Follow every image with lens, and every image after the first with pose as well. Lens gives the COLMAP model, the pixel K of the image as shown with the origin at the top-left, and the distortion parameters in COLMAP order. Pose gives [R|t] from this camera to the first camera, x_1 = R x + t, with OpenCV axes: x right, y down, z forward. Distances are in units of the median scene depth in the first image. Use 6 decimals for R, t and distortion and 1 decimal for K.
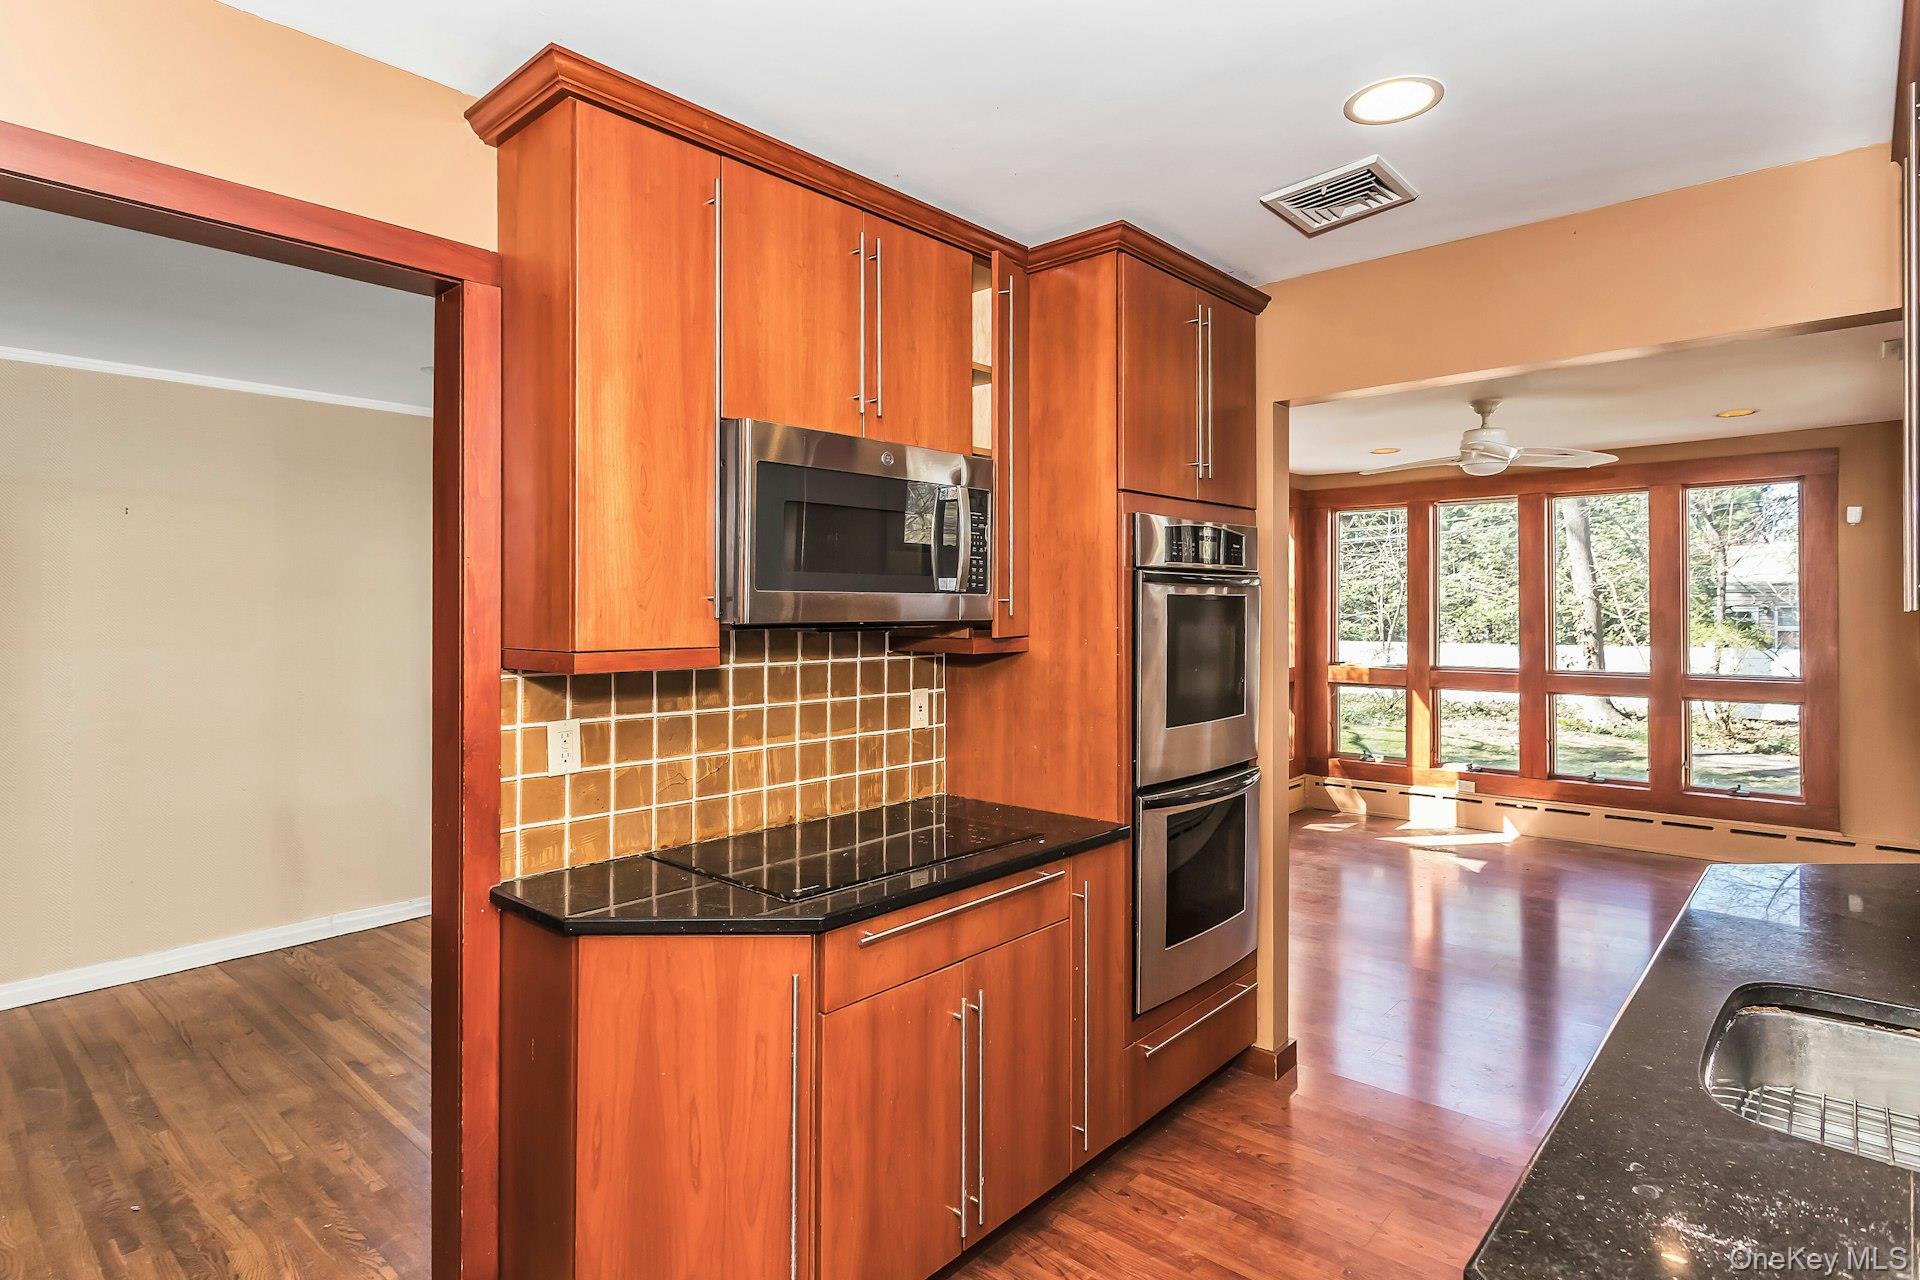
lens RADIAL K [[958.8, 0, 979.1], [0, 958.8, 622.7], [0, 0, 1]] dist [-0.000270, 0.002495]
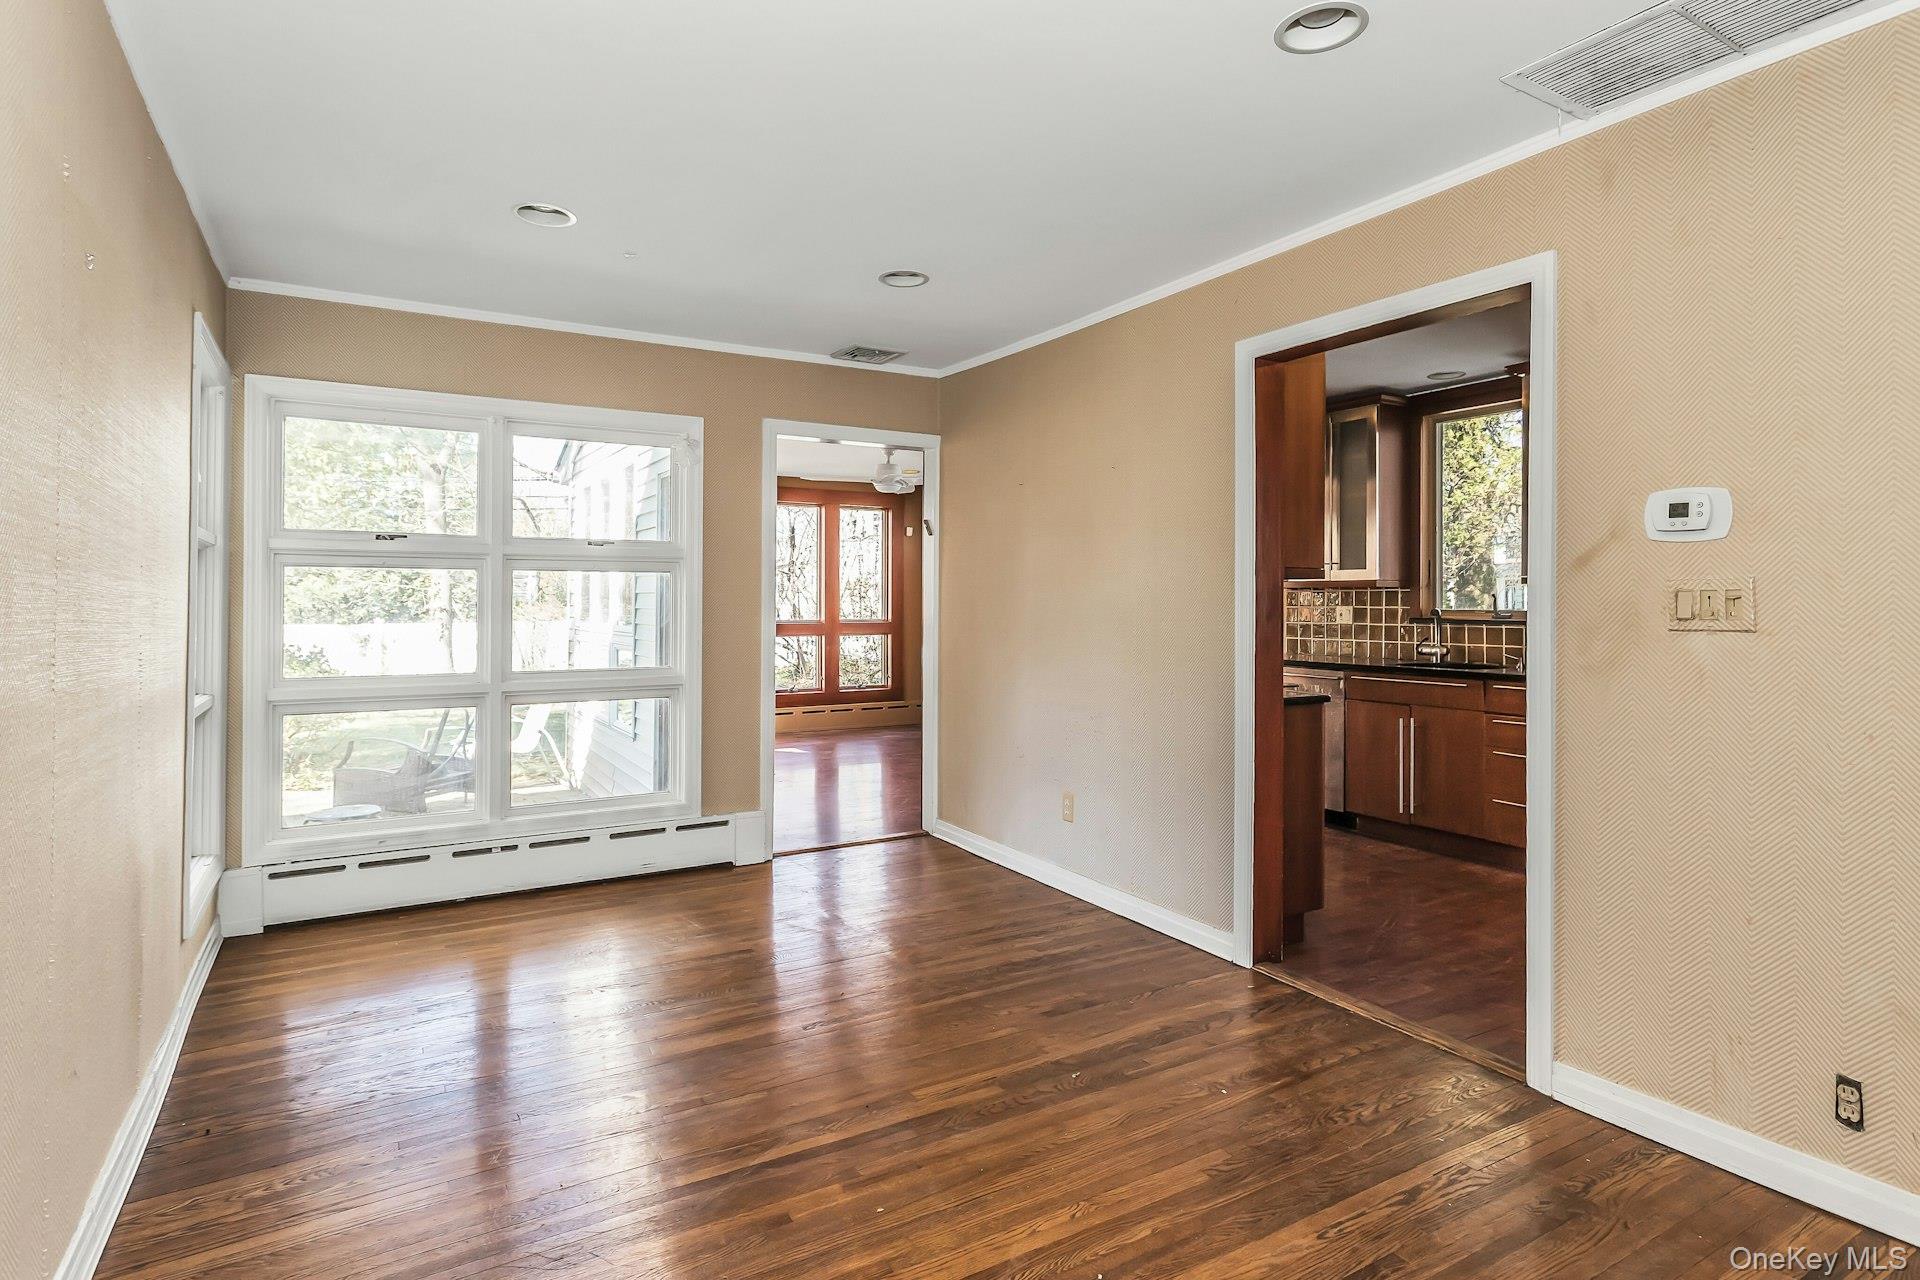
lens RADIAL K [[958.8, 0, 936.0], [0, 958.8, 604.9], [0, 0, 1]] dist [-0.000270, 0.002495]
pose [[0.302264, 0.008544, 0.953186, -0.693216], [-0.007928, 0.999948, -0.006449, 0.033411], [-0.953191, -0.005607, 0.302316, 0.296081]]
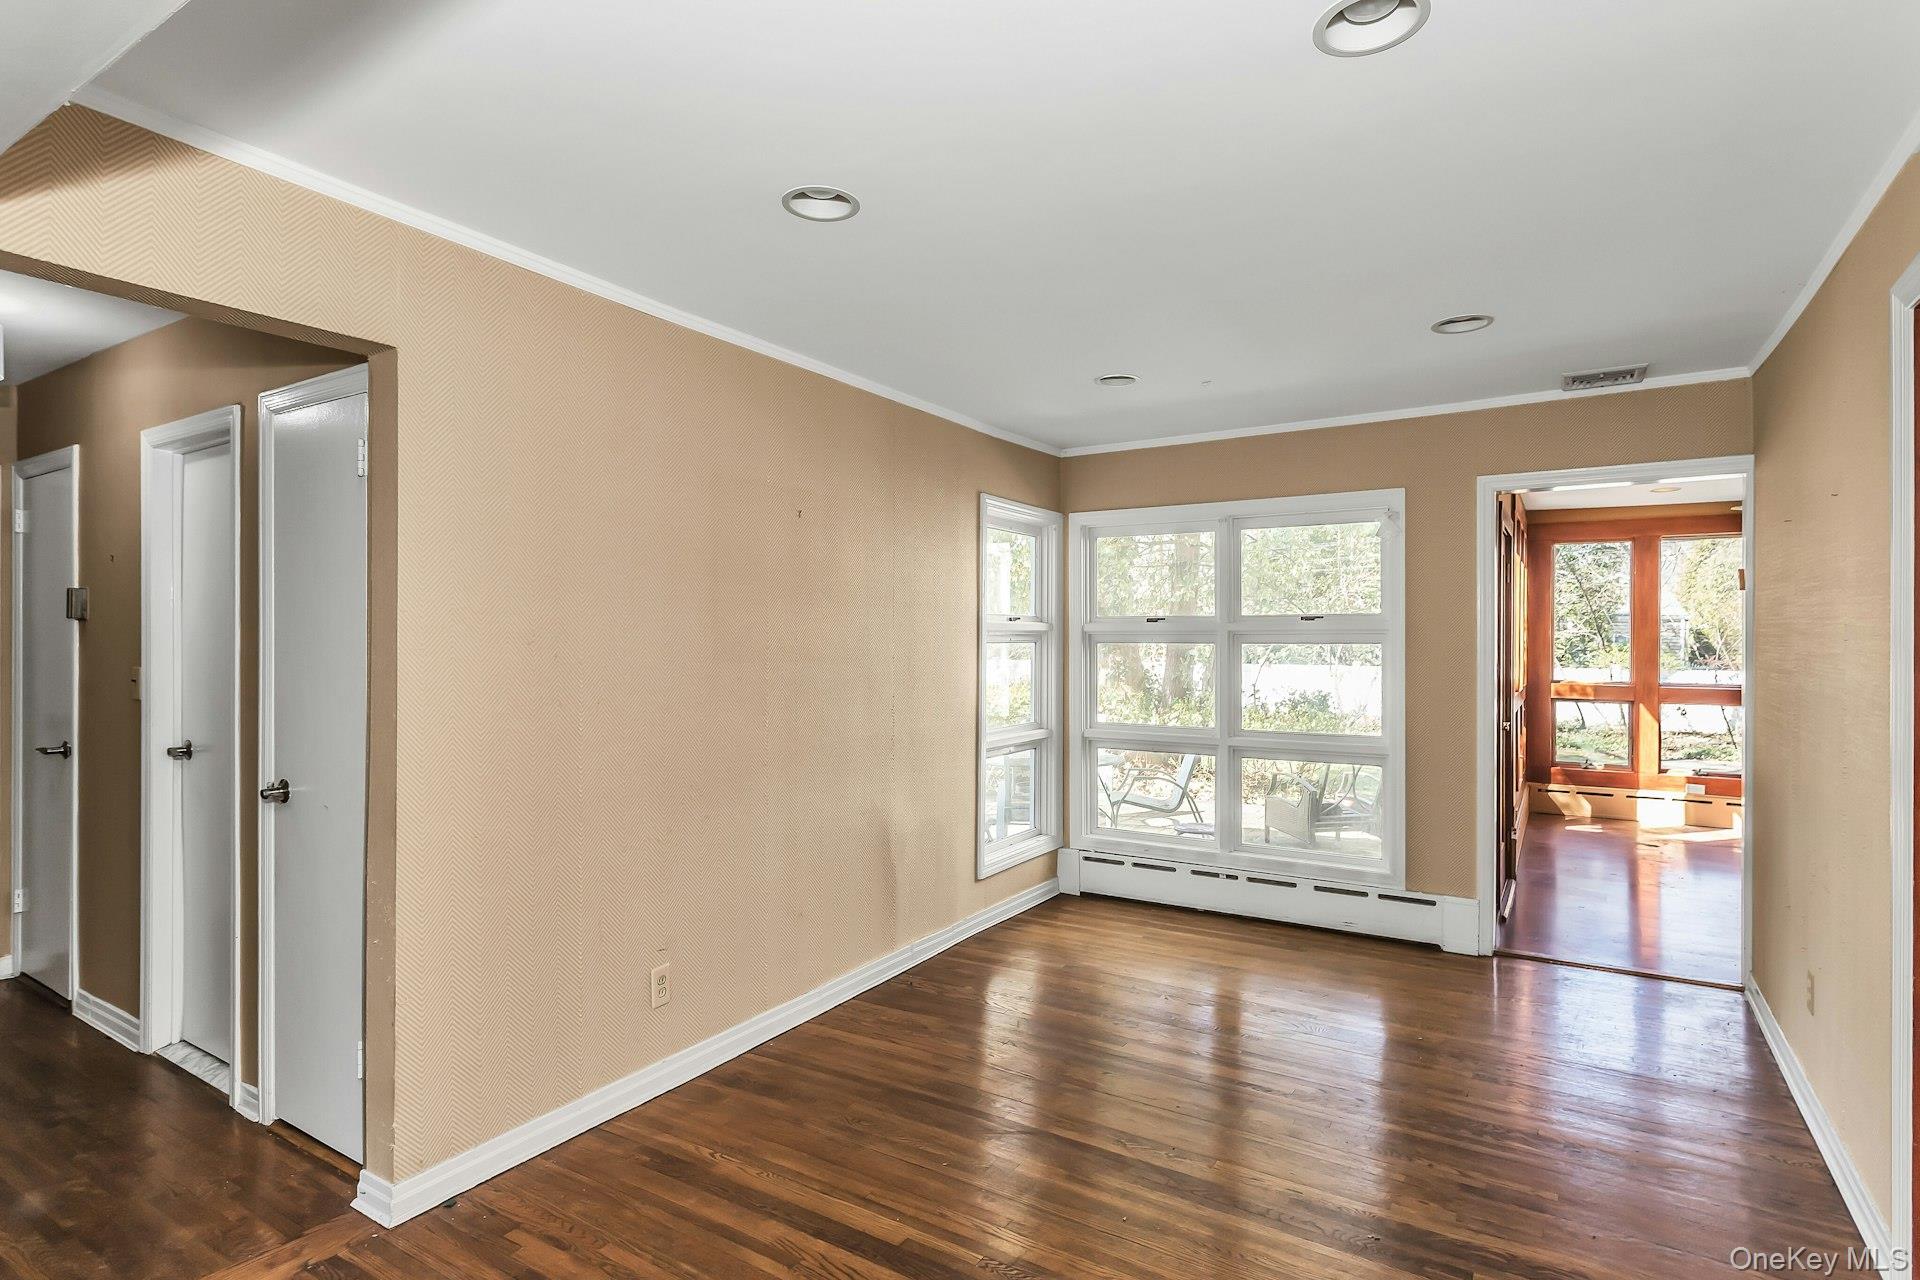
lens RADIAL K [[958.8, 0, 978.8], [0, 958.8, 642.1], [0, 0, 1]] dist [-0.000270, 0.002495]
pose [[0.981183, 0.014357, 0.192547, -0.518060], [-0.014274, 0.999896, -0.001814, 0.011359], [-0.192553, -0.000968, 0.981286, 0.054112]]
